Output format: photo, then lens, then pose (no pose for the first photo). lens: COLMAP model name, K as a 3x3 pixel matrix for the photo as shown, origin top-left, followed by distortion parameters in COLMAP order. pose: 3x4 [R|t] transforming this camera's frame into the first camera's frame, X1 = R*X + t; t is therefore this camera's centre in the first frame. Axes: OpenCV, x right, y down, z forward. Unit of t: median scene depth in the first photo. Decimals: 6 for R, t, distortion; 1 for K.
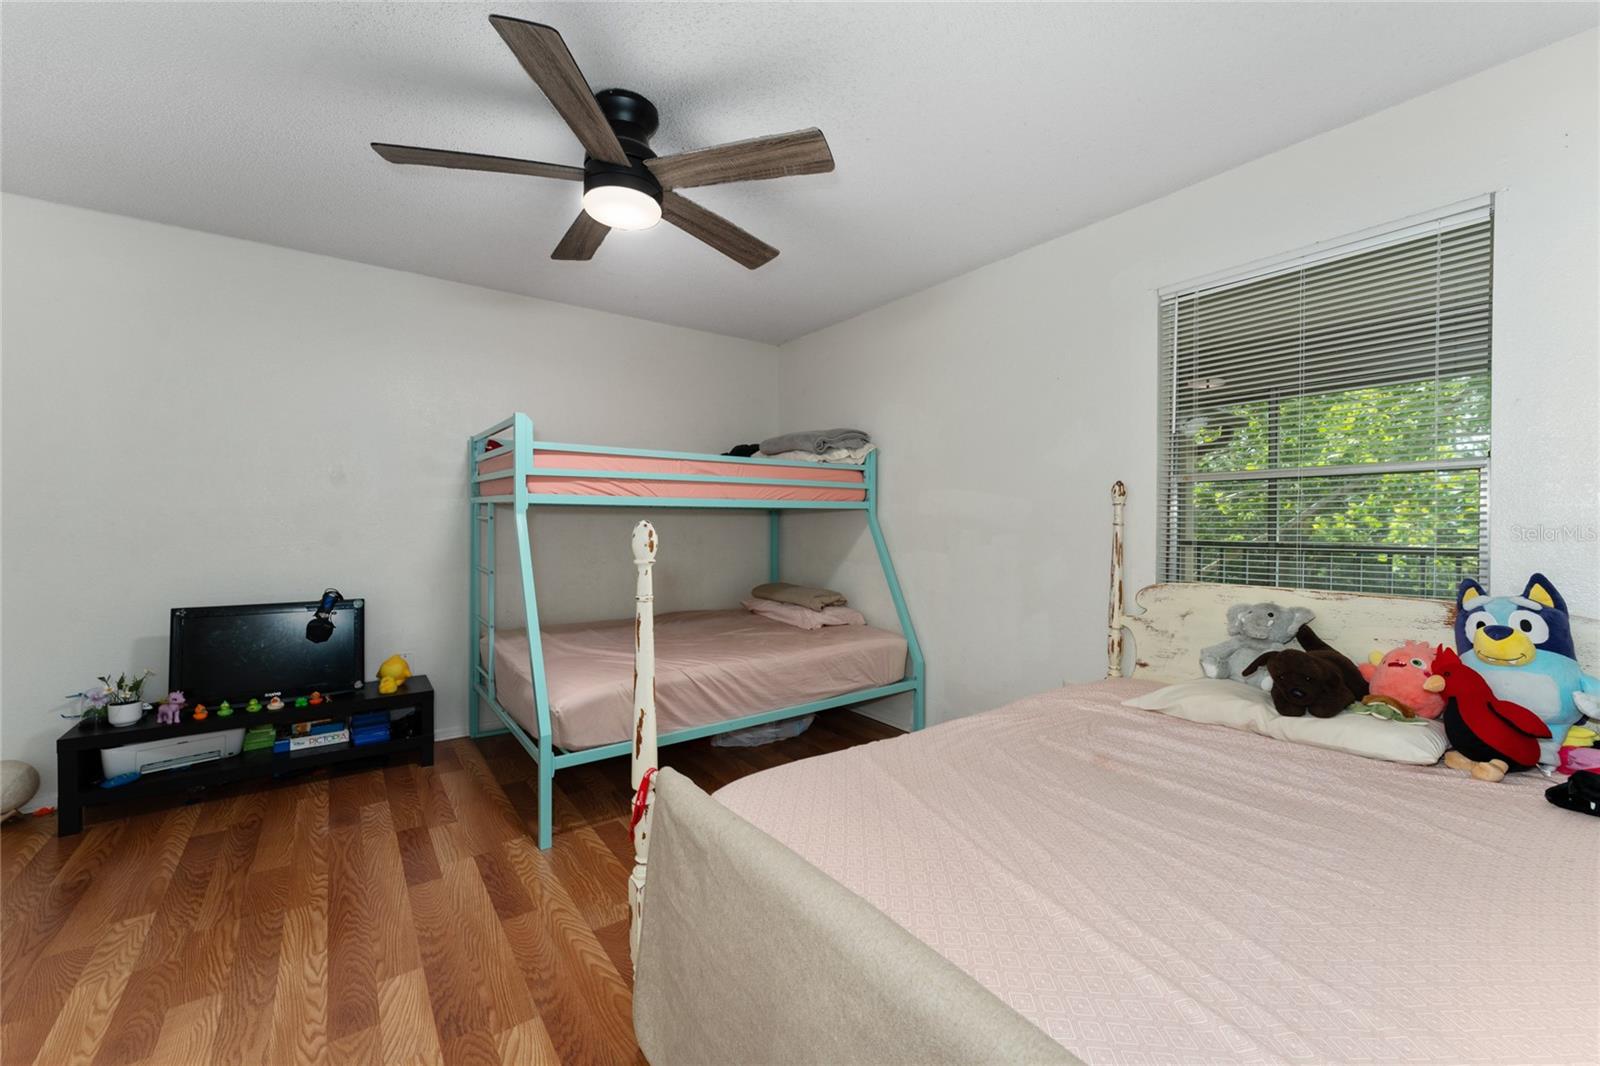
lens RADIAL K [[642.7, 0, 800.3], [0, 642.7, 512.6], [0, 0, 1]] dist [-0.001657, -0.000326]
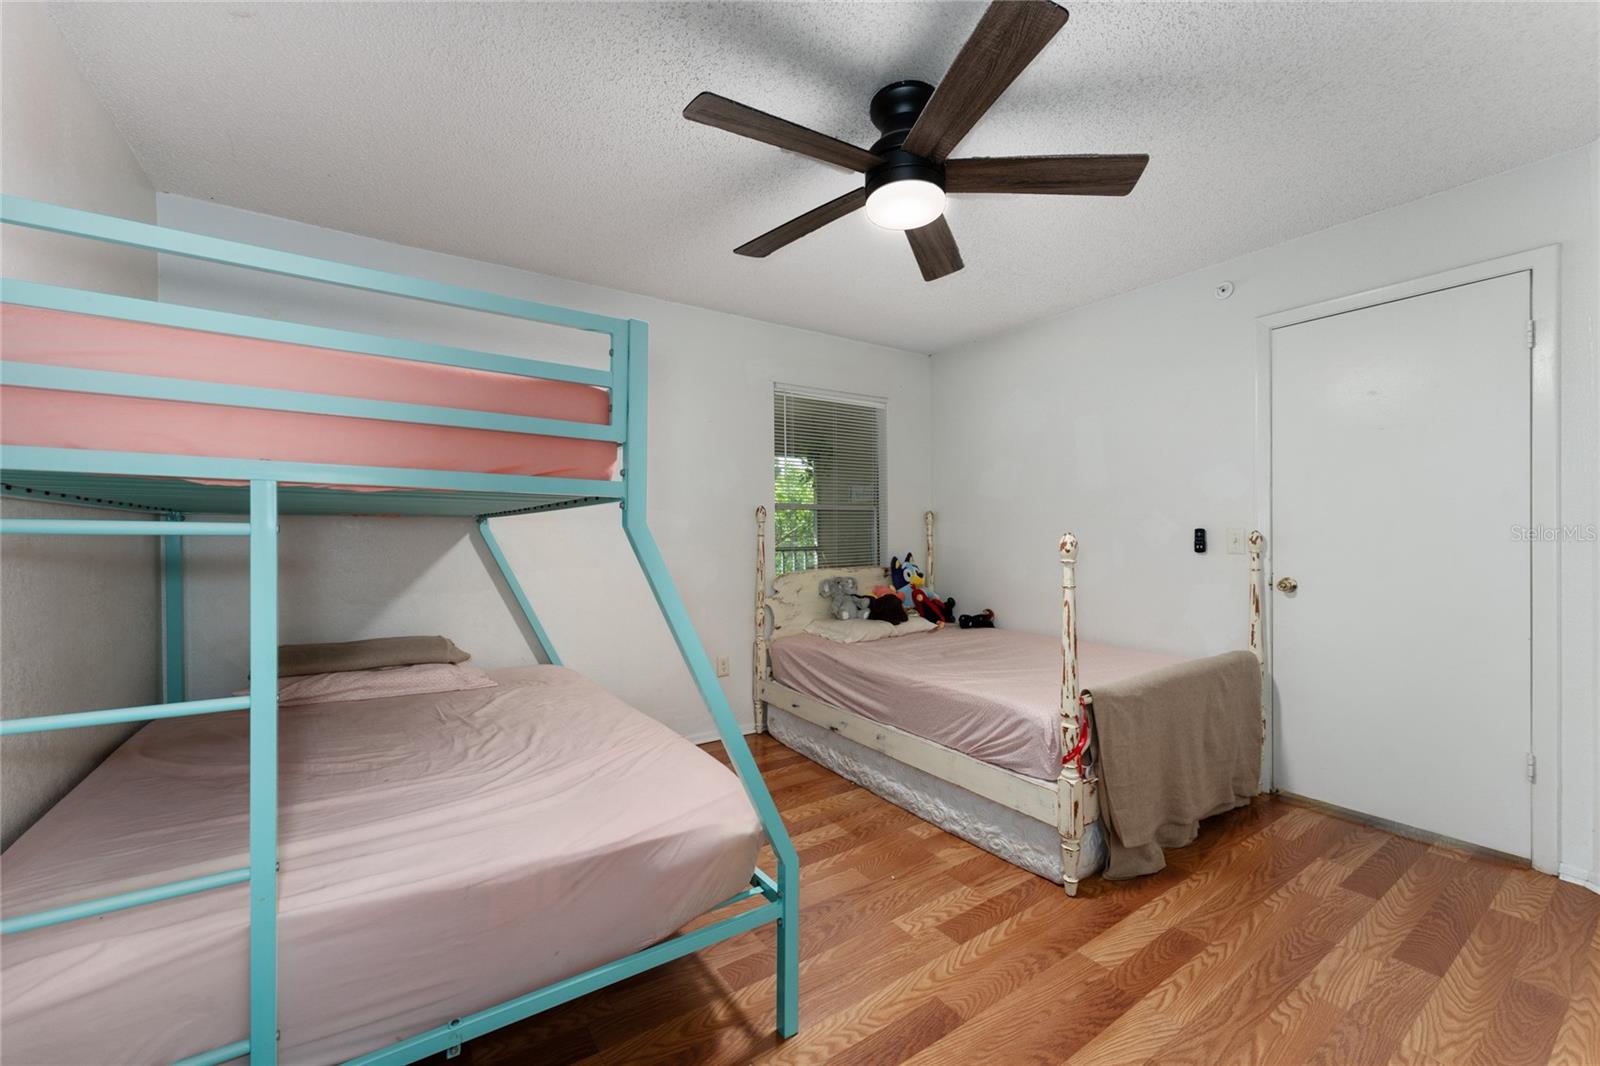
lens RADIAL K [[637.9, 0, 803.5], [0, 637.9, 529.7], [0, 0, 1]] dist [-0.000040, 0.000036]
pose [[0.029441, 0.002959, 0.999562, -1.327535], [-0.010948, 0.999937, -0.002638, 0.011005], [-0.999507, -0.010866, 0.029472, 1.223020]]
